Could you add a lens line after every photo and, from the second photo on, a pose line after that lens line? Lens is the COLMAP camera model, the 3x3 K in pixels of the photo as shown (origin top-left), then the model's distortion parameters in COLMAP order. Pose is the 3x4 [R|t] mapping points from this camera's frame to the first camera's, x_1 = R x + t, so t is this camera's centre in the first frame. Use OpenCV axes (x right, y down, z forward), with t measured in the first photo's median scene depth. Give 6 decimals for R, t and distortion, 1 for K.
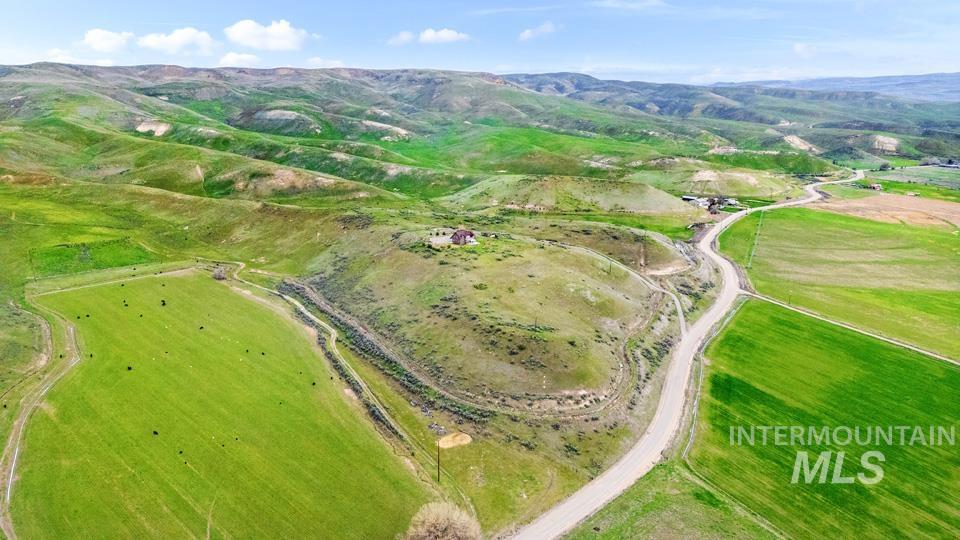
lens RADIAL K [[672.6, 0, 480.0], [0, 672.6, 270.0], [0, 0, 1]] dist [0.079096, -0.077296]
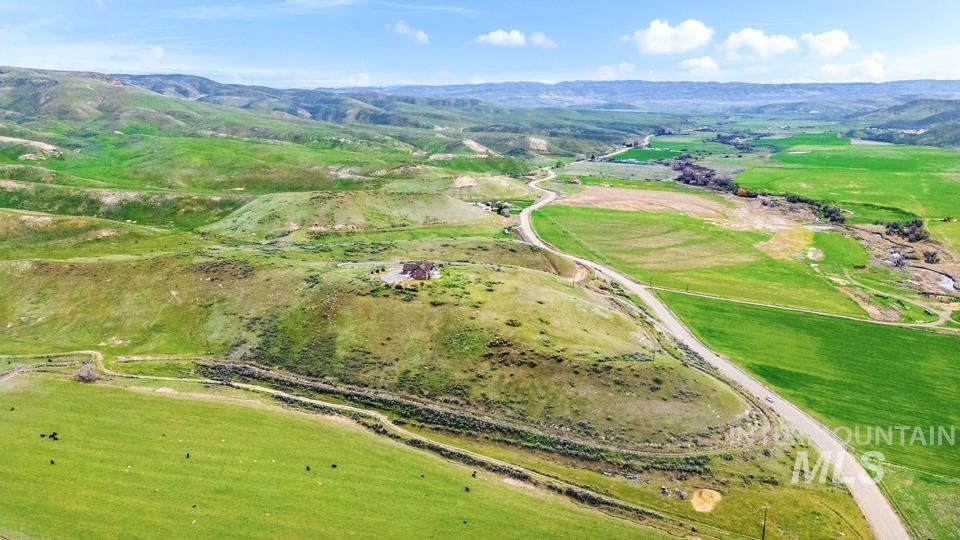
lens RADIAL K [[672.6, 0, 480.0], [0, 672.6, 270.0], [0, 0, 1]] dist [0.079096, -0.077296]
pose [[0.843791, -0.133911, 0.519697, -0.220108], [0.136983, 0.990034, 0.032694, -0.036249], [-0.518896, 0.043603, 0.853725, 0.115186]]
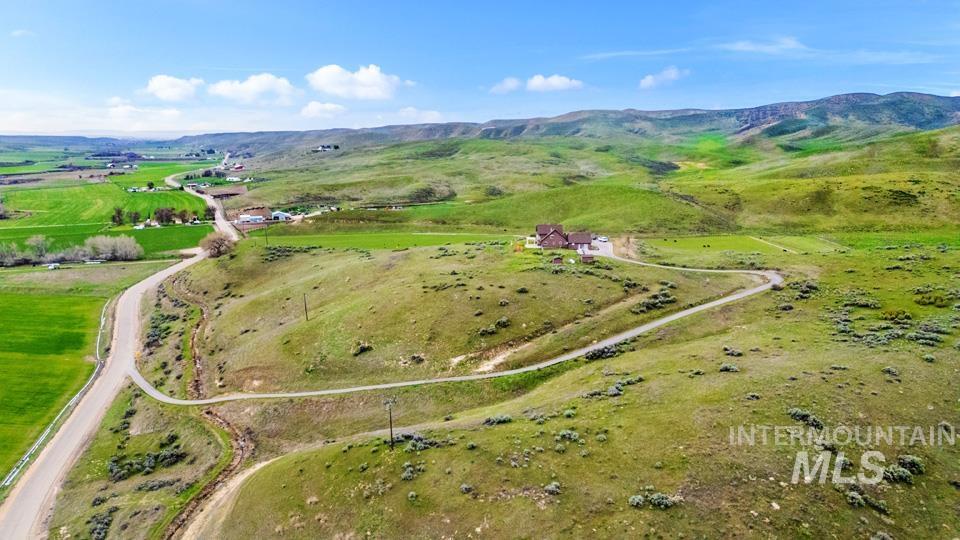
lens RADIAL K [[672.6, 0, 480.0], [0, 672.6, 270.0], [0, 0, 1]] dist [0.079096, -0.077296]
pose [[-0.678749, 0.142908, -0.720332, 0.231406], [-0.183756, 0.916629, 0.355000, -0.114163], [0.711009, 0.373321, -0.595900, 0.695160]]
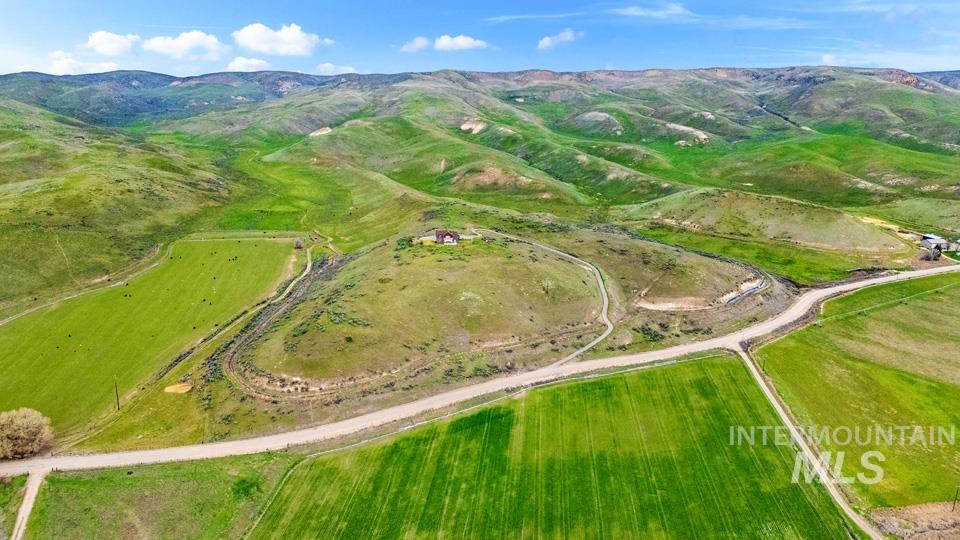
lens RADIAL K [[686.9, 0, 480.0], [0, 686.9, 270.0], [0, 0, 1]] dist [0.082952, -0.085957]
pose [[0.825197, 0.145774, -0.545710, 0.320493], [-0.149069, 0.988076, 0.038527, -0.025013], [0.544819, 0.049557, 0.837088, 0.077035]]
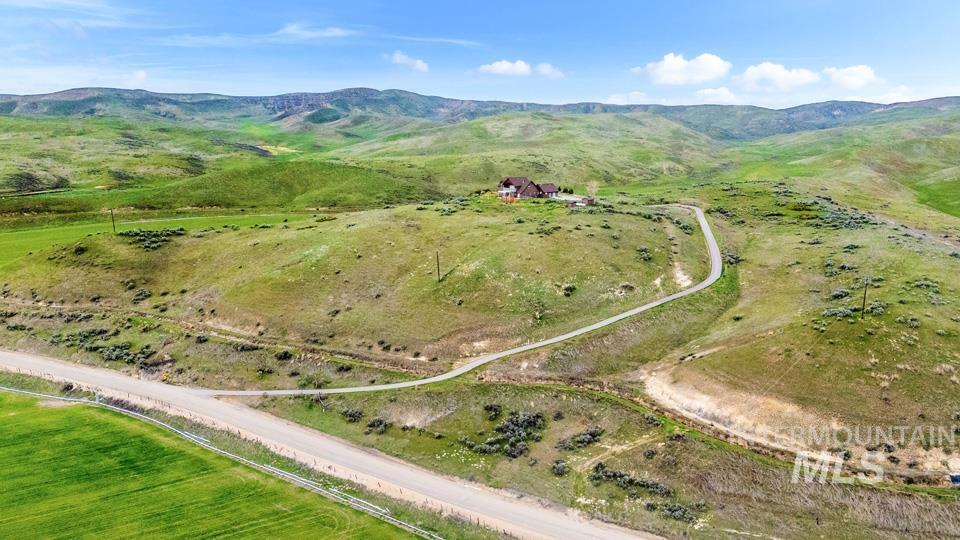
lens RADIAL K [[686.9, 0, 480.0], [0, 686.9, 270.0], [0, 0, 1]] dist [0.082952, -0.085957]
pose [[-0.023001, 0.196730, -0.980188, 0.320846], [-0.264526, 0.944306, 0.195736, -0.049130], [0.964104, 0.263787, 0.030321, 0.513861]]
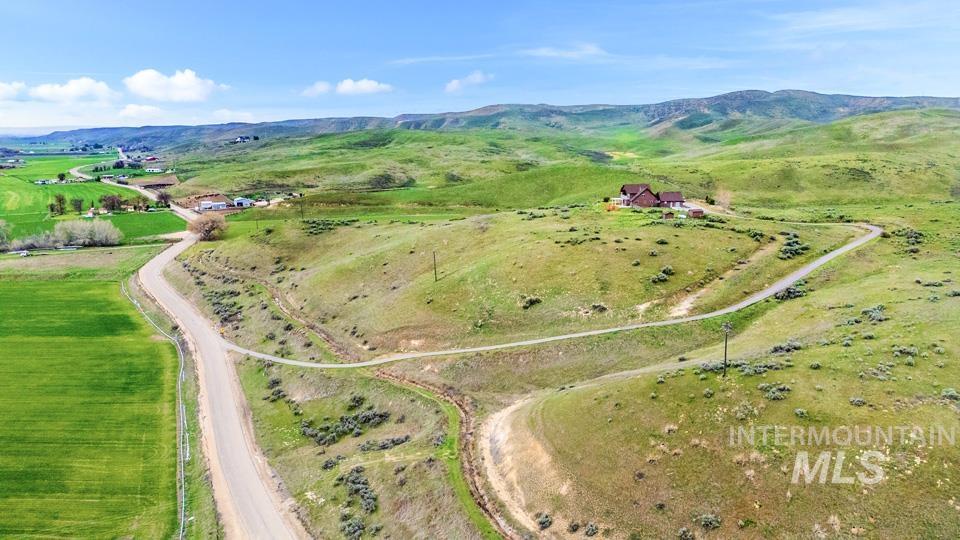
lens RADIAL K [[672.6, 0, 480.0], [0, 672.6, 270.0], [0, 0, 1]] dist [0.079096, -0.077296]
pose [[-0.561232, 0.162913, -0.811467, 0.278892], [-0.207980, 0.921217, 0.328791, -0.080771], [0.801101, 0.353297, -0.483134, 0.632737]]
